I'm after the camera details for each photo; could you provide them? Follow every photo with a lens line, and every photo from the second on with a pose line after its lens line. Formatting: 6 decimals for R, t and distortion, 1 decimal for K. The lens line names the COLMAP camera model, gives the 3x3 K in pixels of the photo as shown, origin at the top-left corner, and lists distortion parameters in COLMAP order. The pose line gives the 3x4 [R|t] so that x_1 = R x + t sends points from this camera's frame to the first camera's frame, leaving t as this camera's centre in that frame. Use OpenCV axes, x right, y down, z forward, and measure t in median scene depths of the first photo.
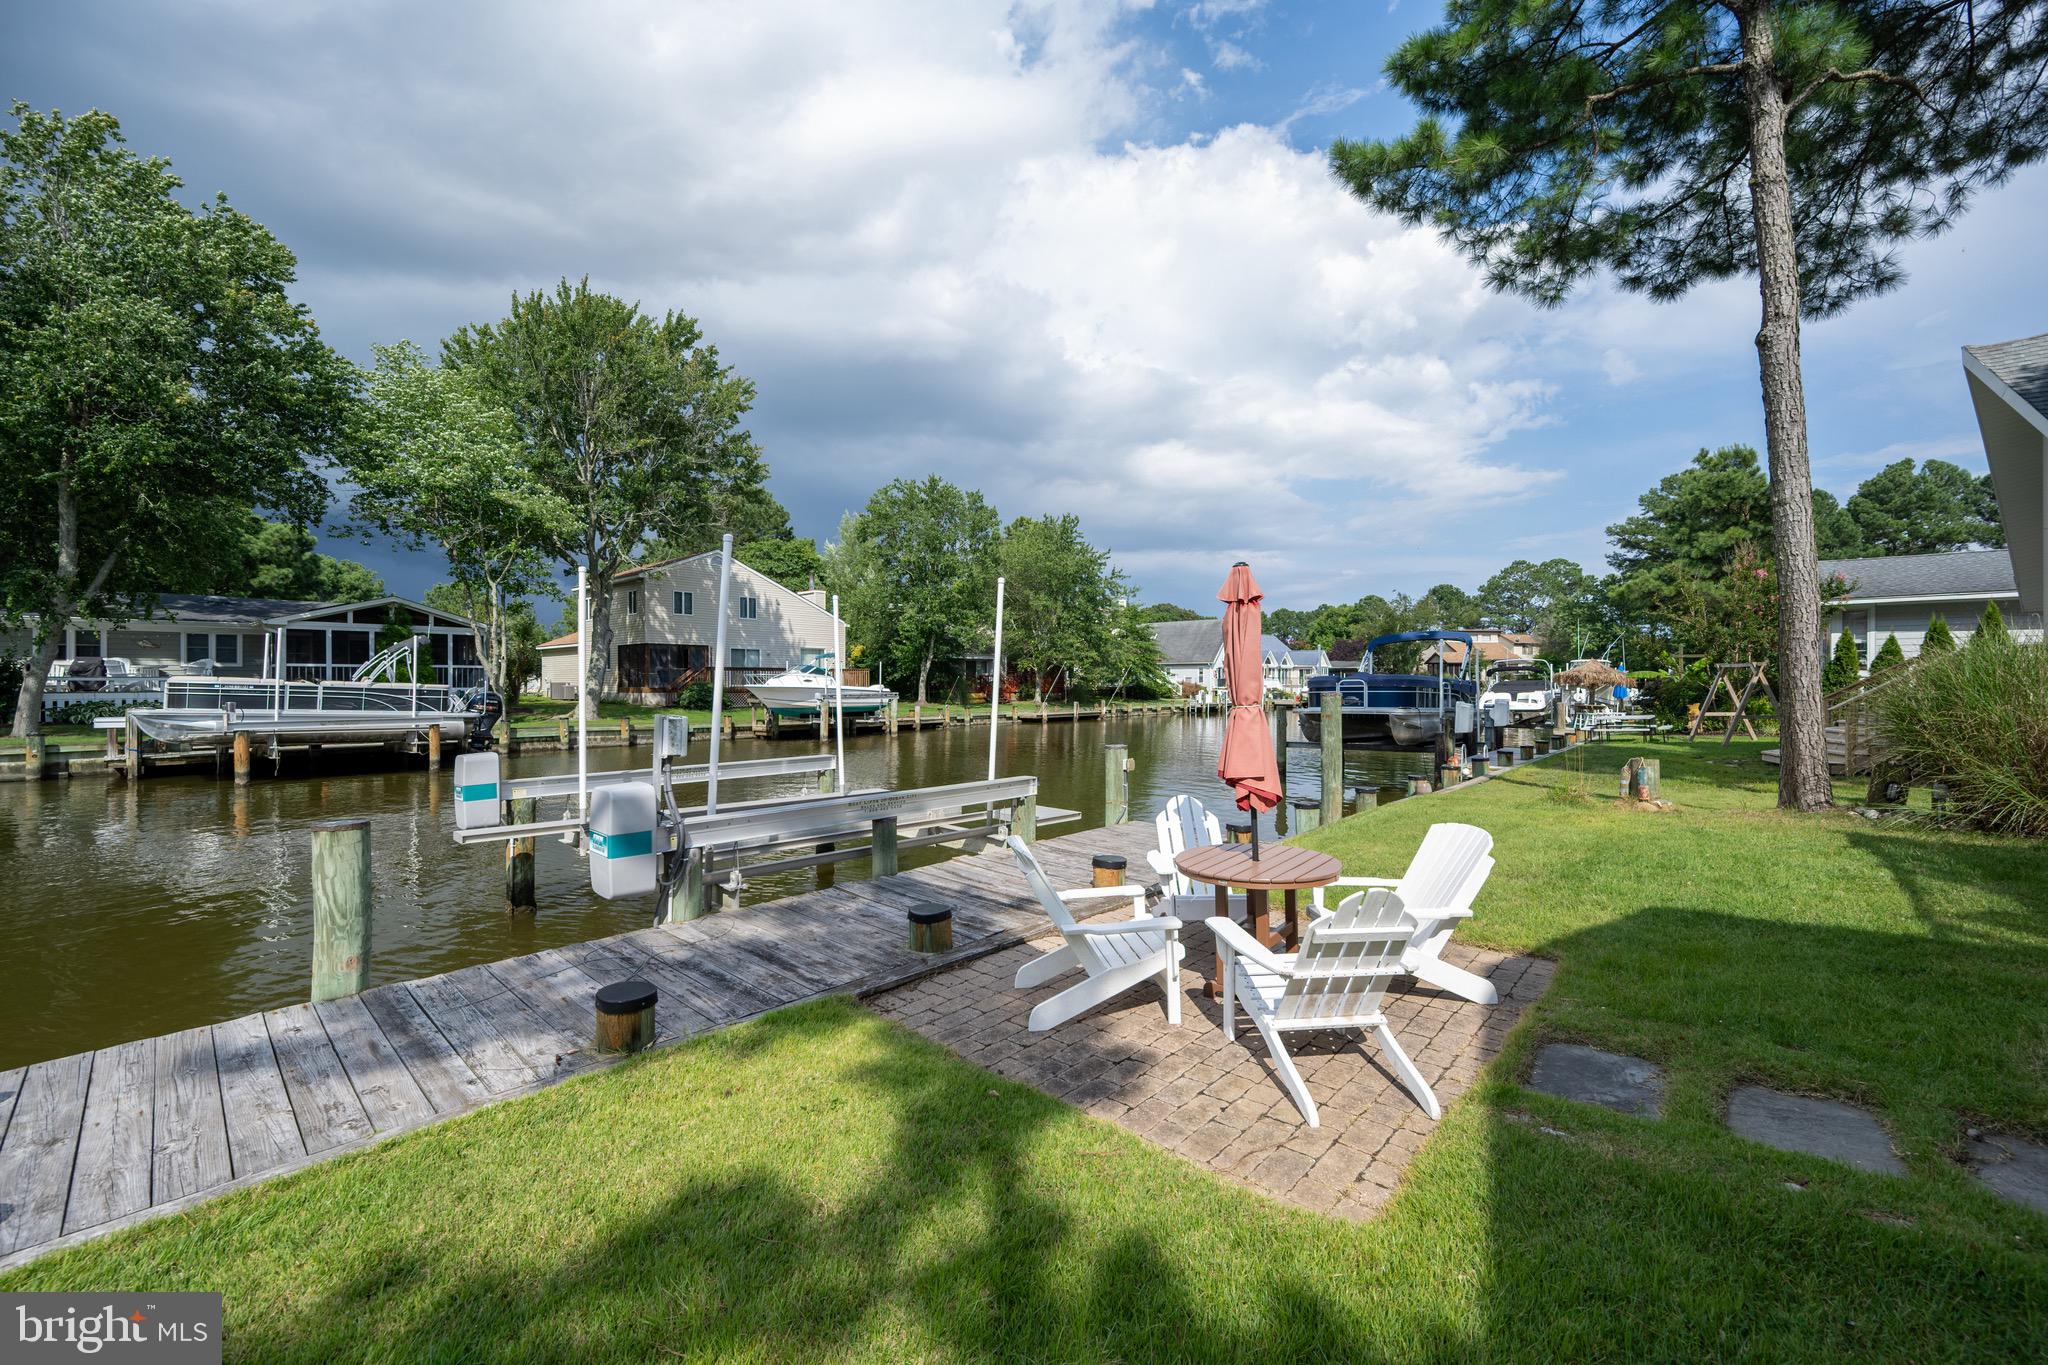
lens RADIAL K [[831.0, 0, 1000.3], [0, 831.0, 682.9], [0, 0, 1]] dist [-0.001244, 0.000739]
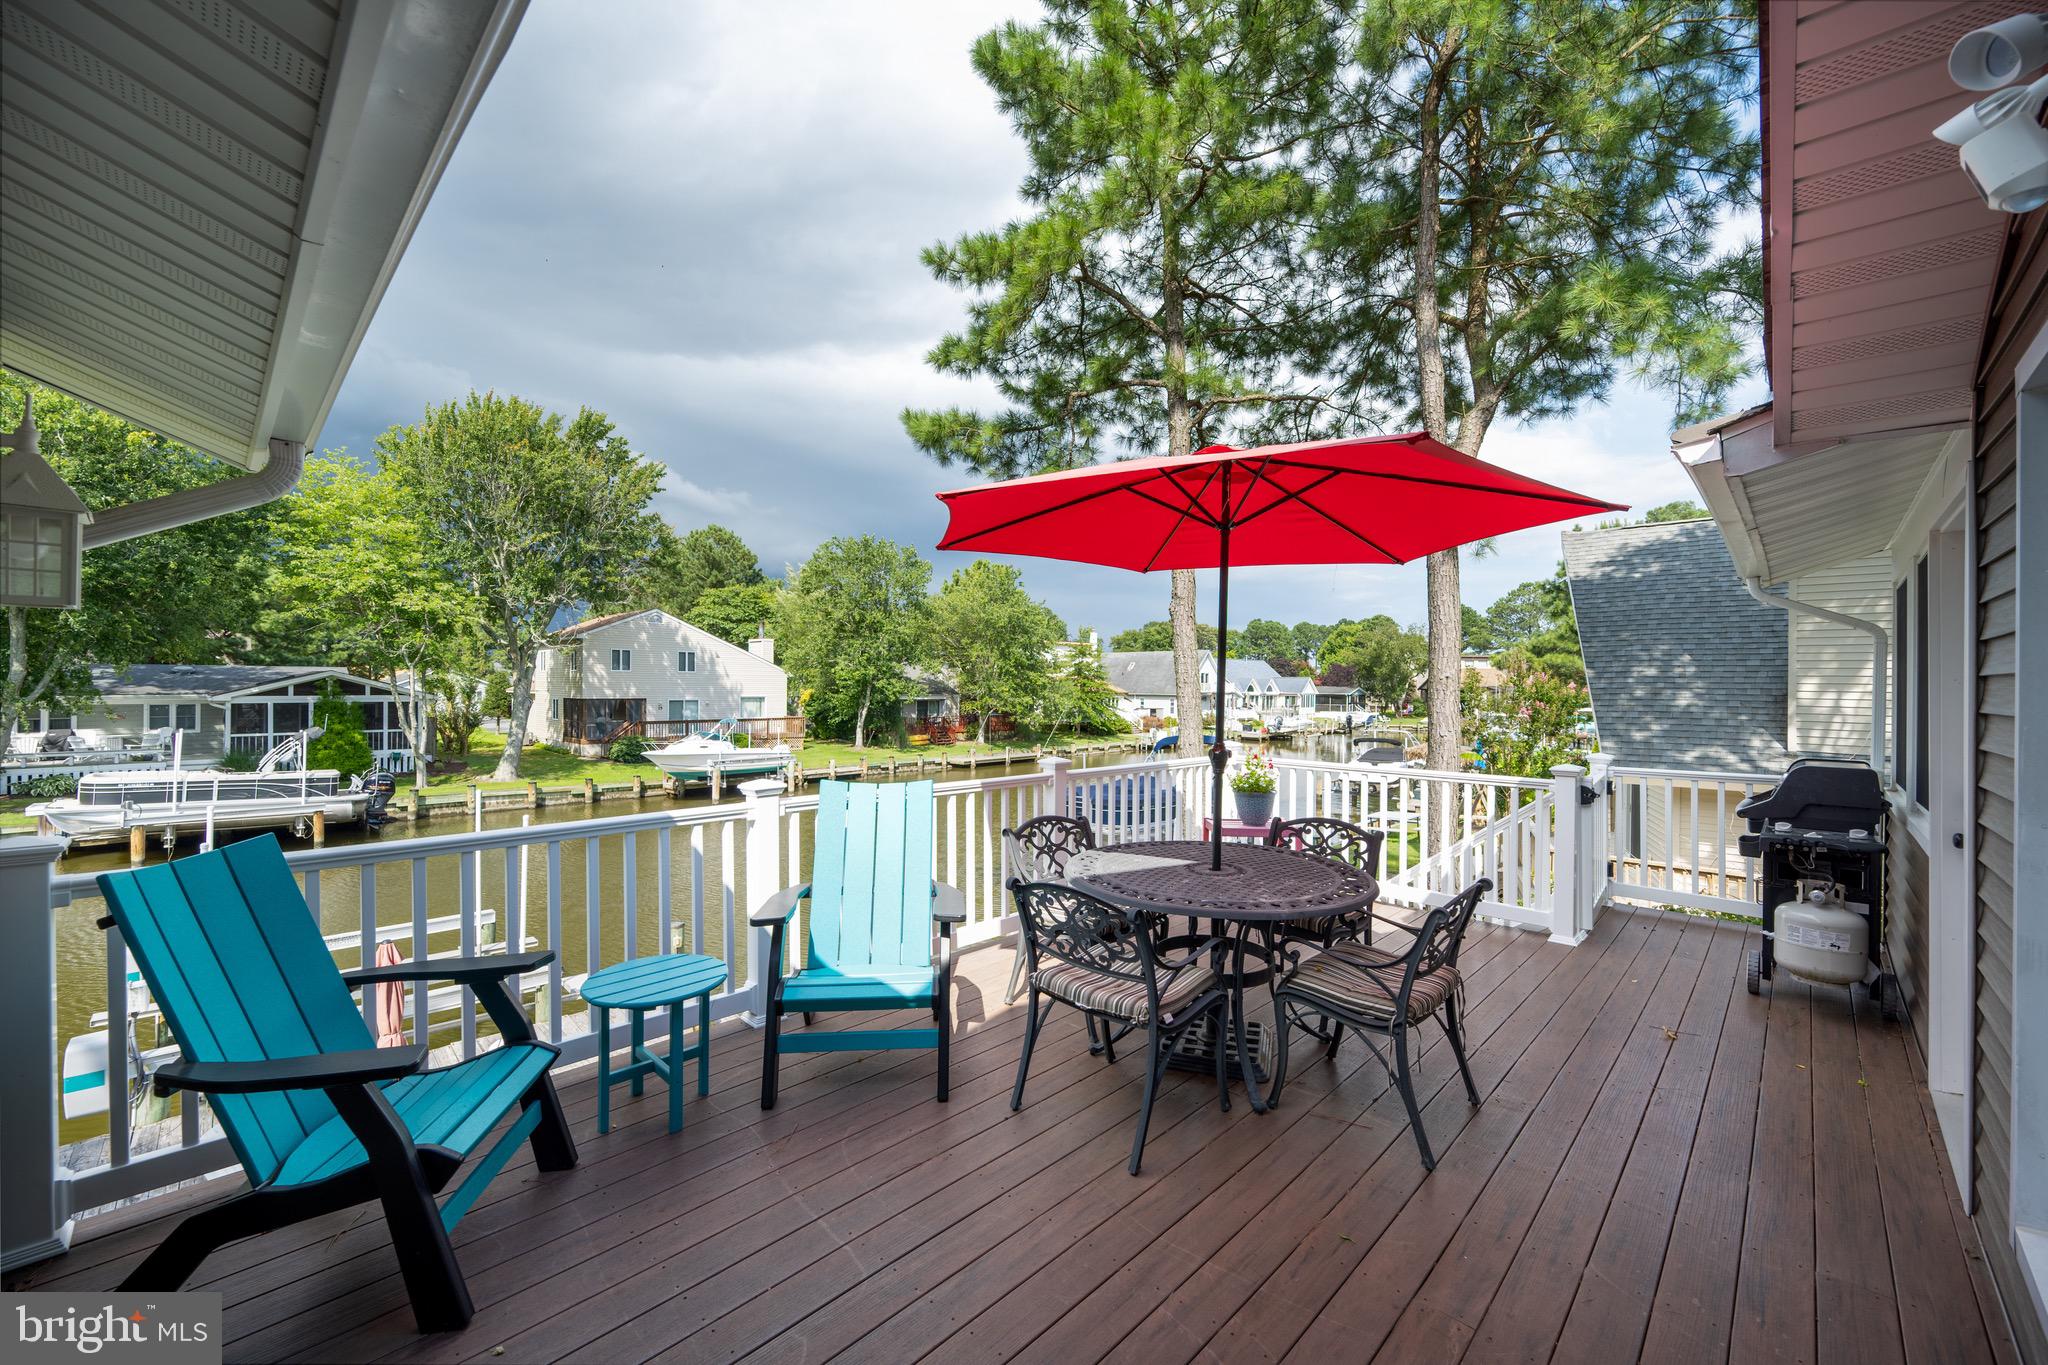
lens RADIAL K [[840.2, 0, 1033.6], [0, 840.2, 676.7], [0, 0, 1]] dist [0.000212, 0.000018]
pose [[0.998982, 0.009087, -0.044189, 0.278847], [-0.008869, 0.999948, 0.005123, -0.117144], [0.044234, -0.004726, 0.999010, -0.090871]]
